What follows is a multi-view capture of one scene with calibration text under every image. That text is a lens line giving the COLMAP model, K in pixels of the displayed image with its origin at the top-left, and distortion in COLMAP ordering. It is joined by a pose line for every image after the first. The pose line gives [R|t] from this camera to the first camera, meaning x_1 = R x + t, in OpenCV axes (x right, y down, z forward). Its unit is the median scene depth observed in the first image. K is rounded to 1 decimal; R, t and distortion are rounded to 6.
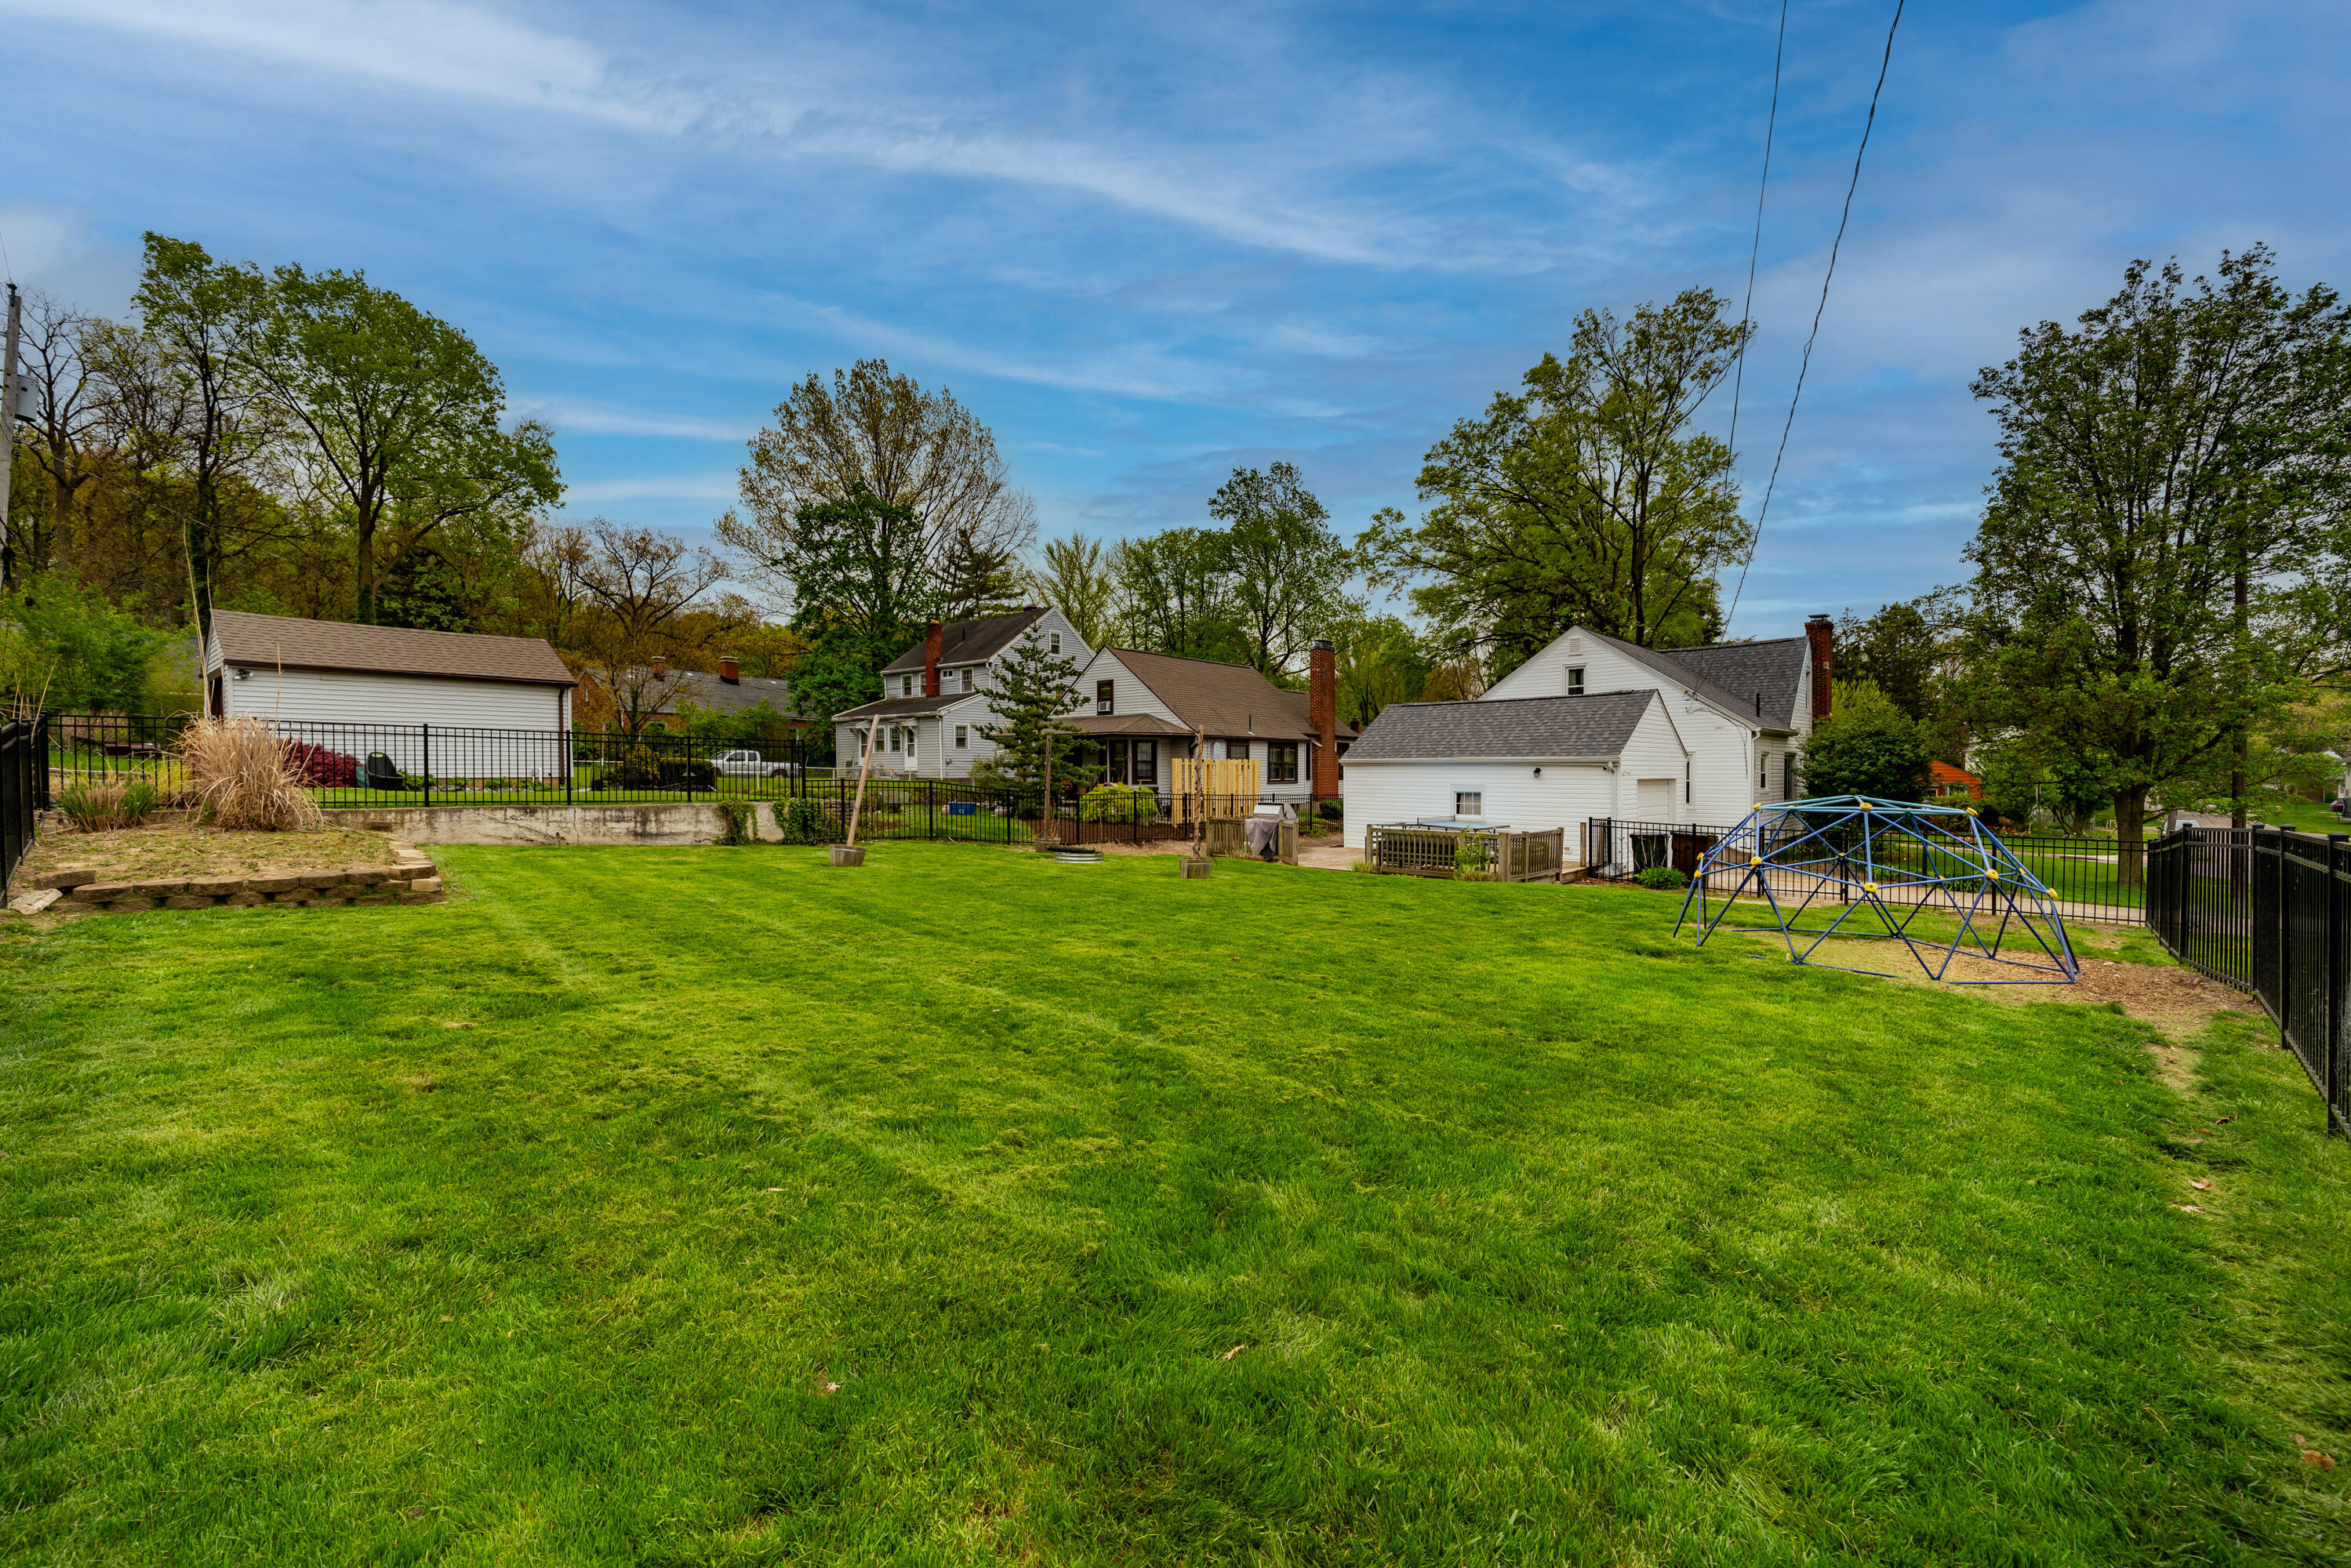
lens RADIAL K [[950.5, 0, 1176.1], [0, 950.5, 784.0], [0, 0, 1]] dist [0.000258, -0.000001]
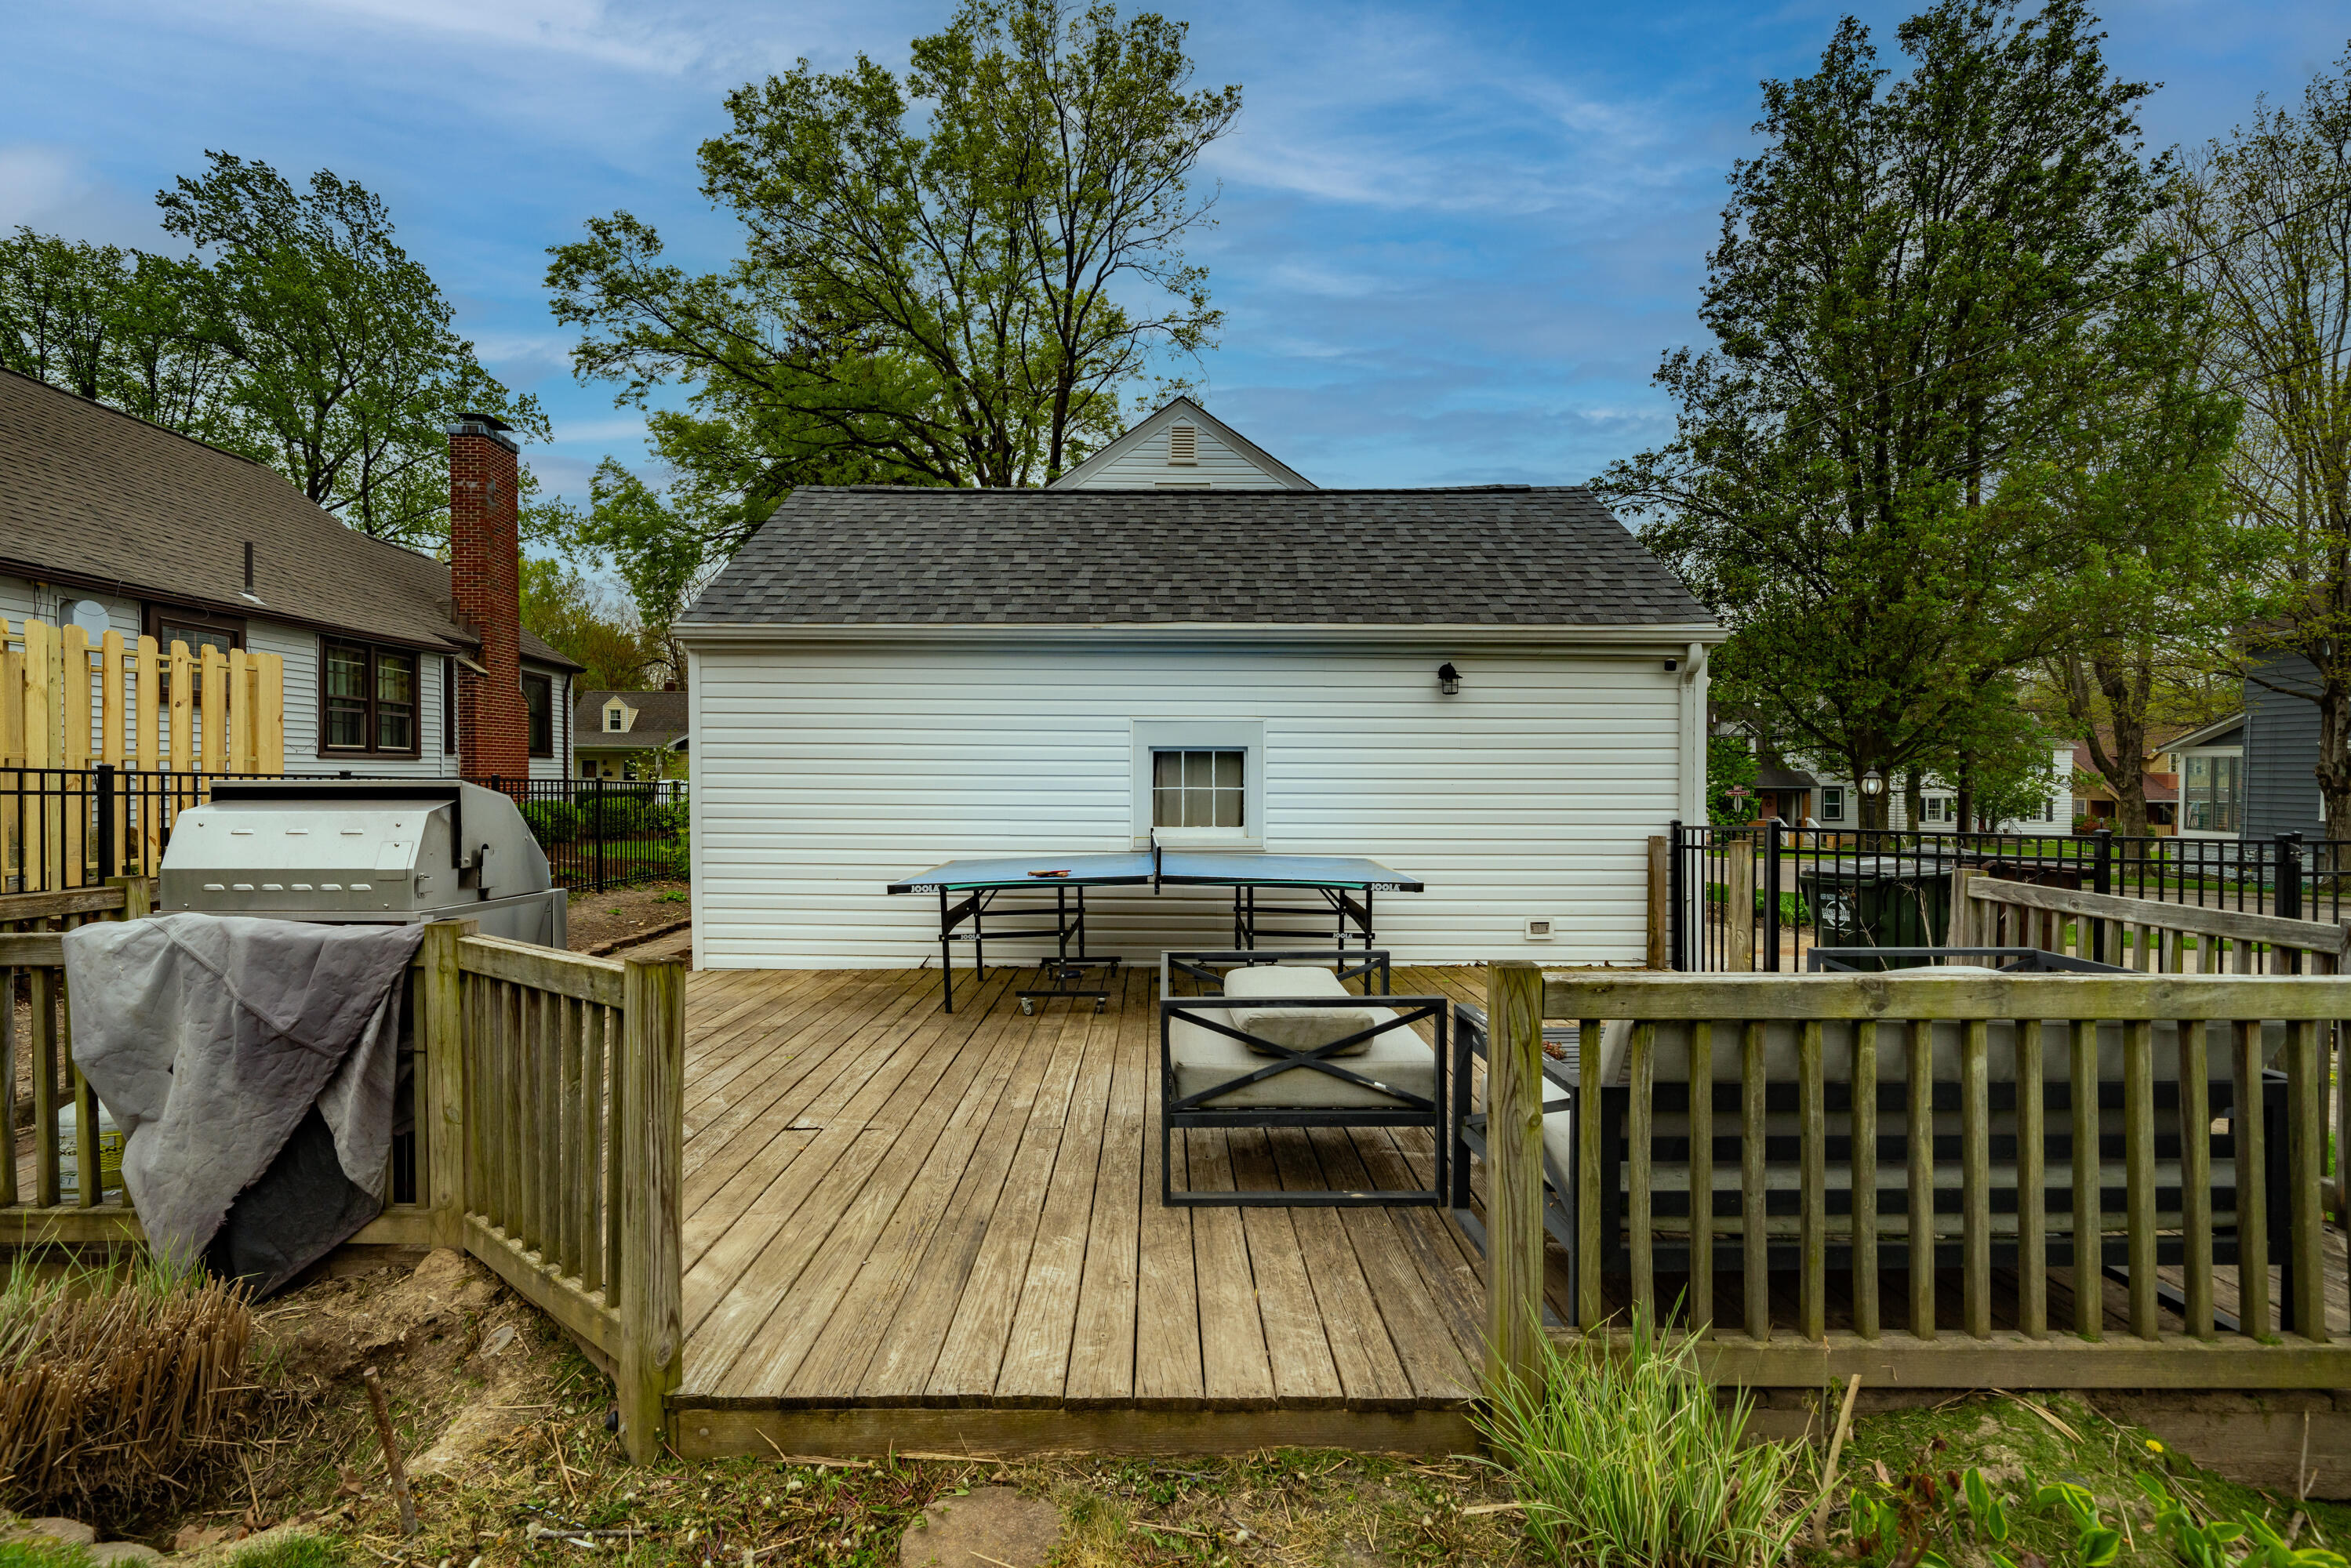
lens RADIAL K [[1054.0, 0, 1170.4], [0, 1054.0, 786.5], [0, 0, 1]] dist [0.000585, -0.000035]
pose [[0.714192, -0.005724, 0.699926, 0.039750], [0.009464, 0.999954, -0.001479, 0.010904], [-0.699885, 0.007680, 0.714214, 0.411510]]
